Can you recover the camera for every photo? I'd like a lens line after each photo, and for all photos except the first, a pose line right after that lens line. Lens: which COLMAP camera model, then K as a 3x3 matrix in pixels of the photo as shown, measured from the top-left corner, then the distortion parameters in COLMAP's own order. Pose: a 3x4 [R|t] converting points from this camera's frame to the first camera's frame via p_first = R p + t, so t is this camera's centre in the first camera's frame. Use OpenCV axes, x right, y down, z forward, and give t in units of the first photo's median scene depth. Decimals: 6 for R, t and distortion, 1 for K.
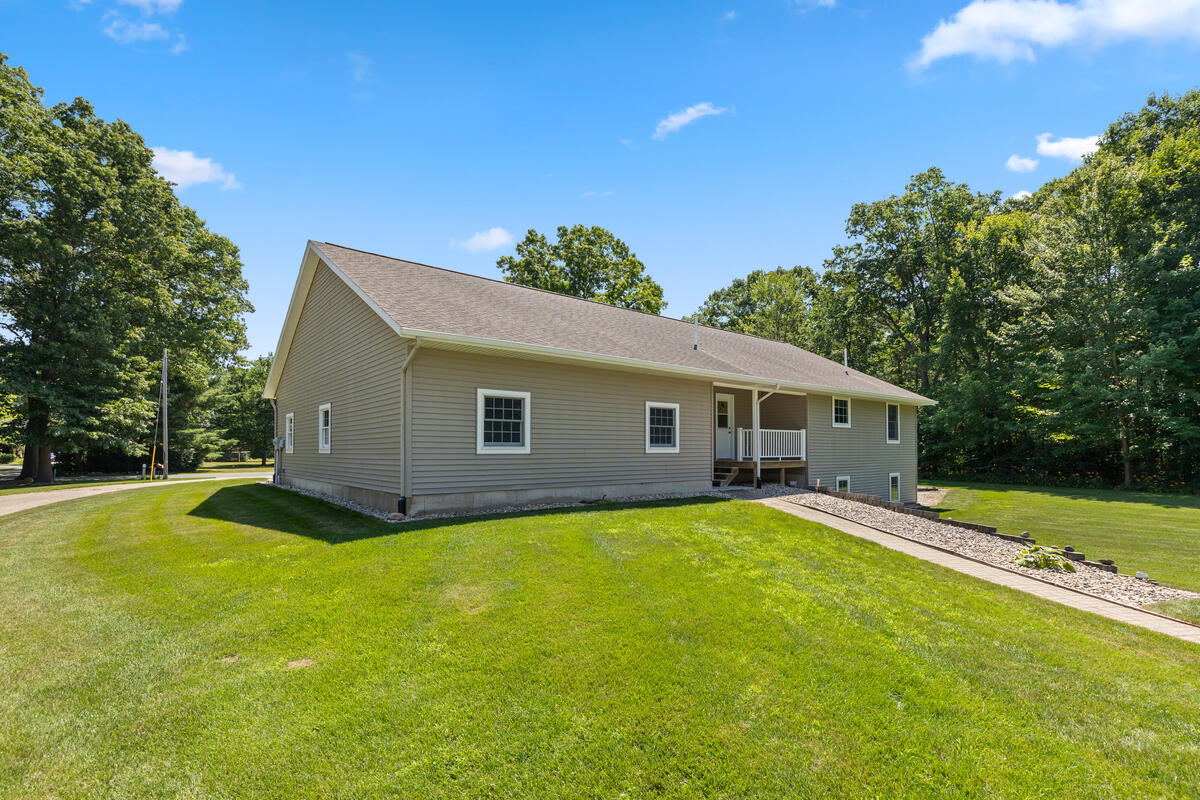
lens RADIAL K [[550.2, 0, 611.8], [0, 550.2, 407.6], [0, 0, 1]] dist [-0.001193, -0.000382]
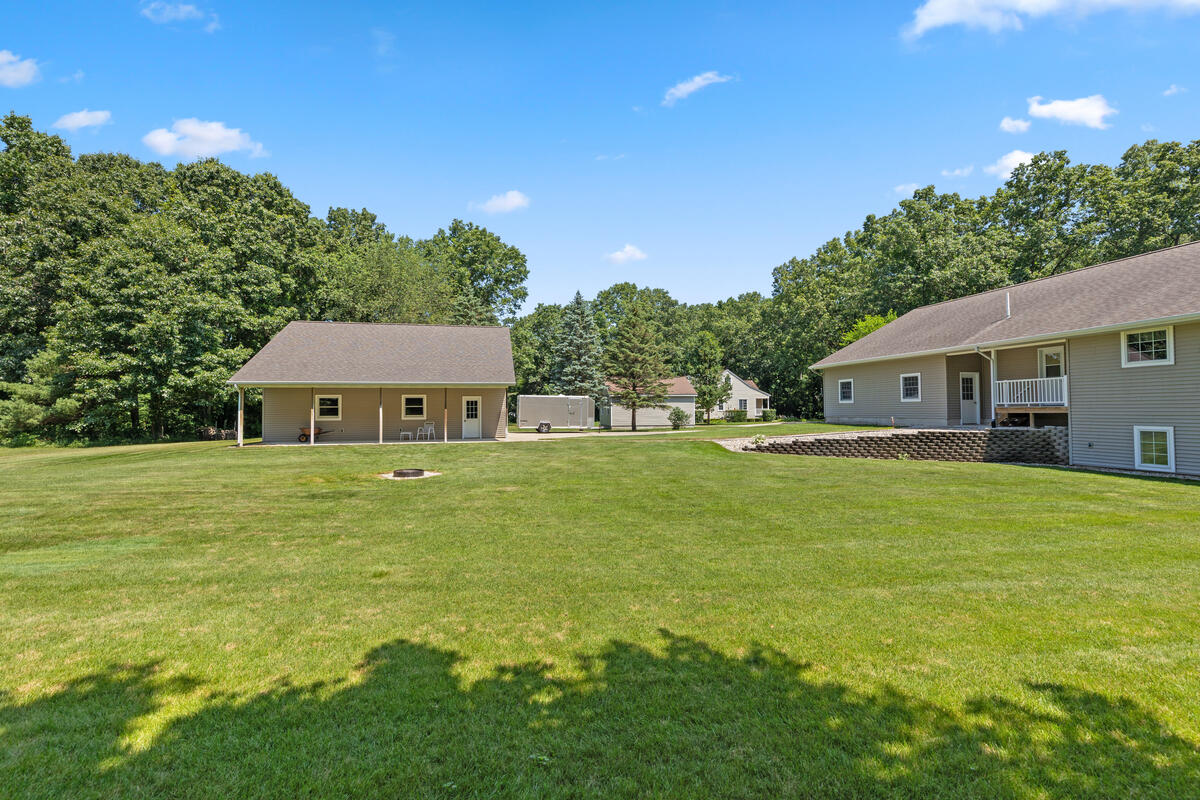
lens RADIAL K [[543.5, 0, 600.3], [0, 543.5, 395.1], [0, 0, 1]] dist [0.000413, 0.000412]
pose [[-0.468778, -0.013204, -0.883218, 1.623816], [0.086568, 0.994388, -0.060812, 0.061044], [0.879064, -0.104965, -0.465004, 0.714255]]
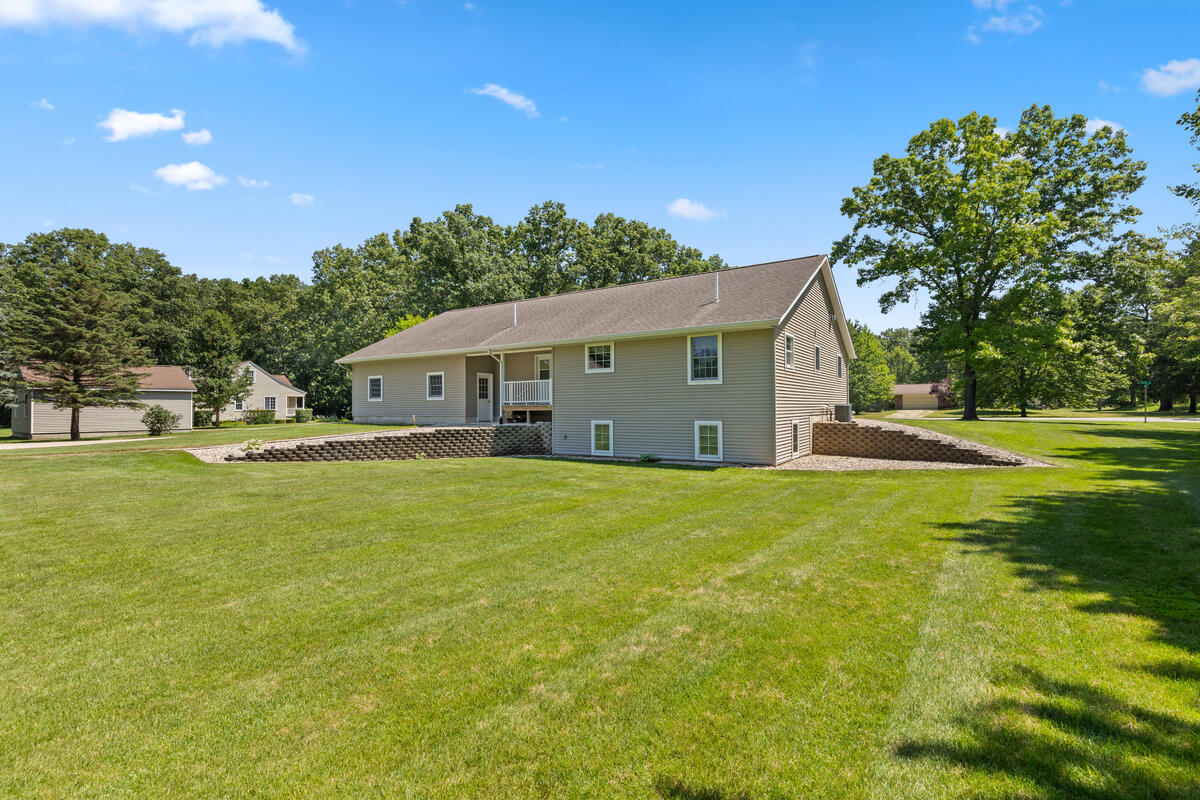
lens RADIAL K [[542.6, 0, 613.6], [0, 542.6, 402.2], [0, 0, 1]] dist [0.004310, 0.000533]
pose [[0.305254, -0.002719, -0.952267, 1.497304], [0.086569, 0.995934, 0.024906, 0.071733], [0.948328, -0.090040, 0.304249, 0.771516]]
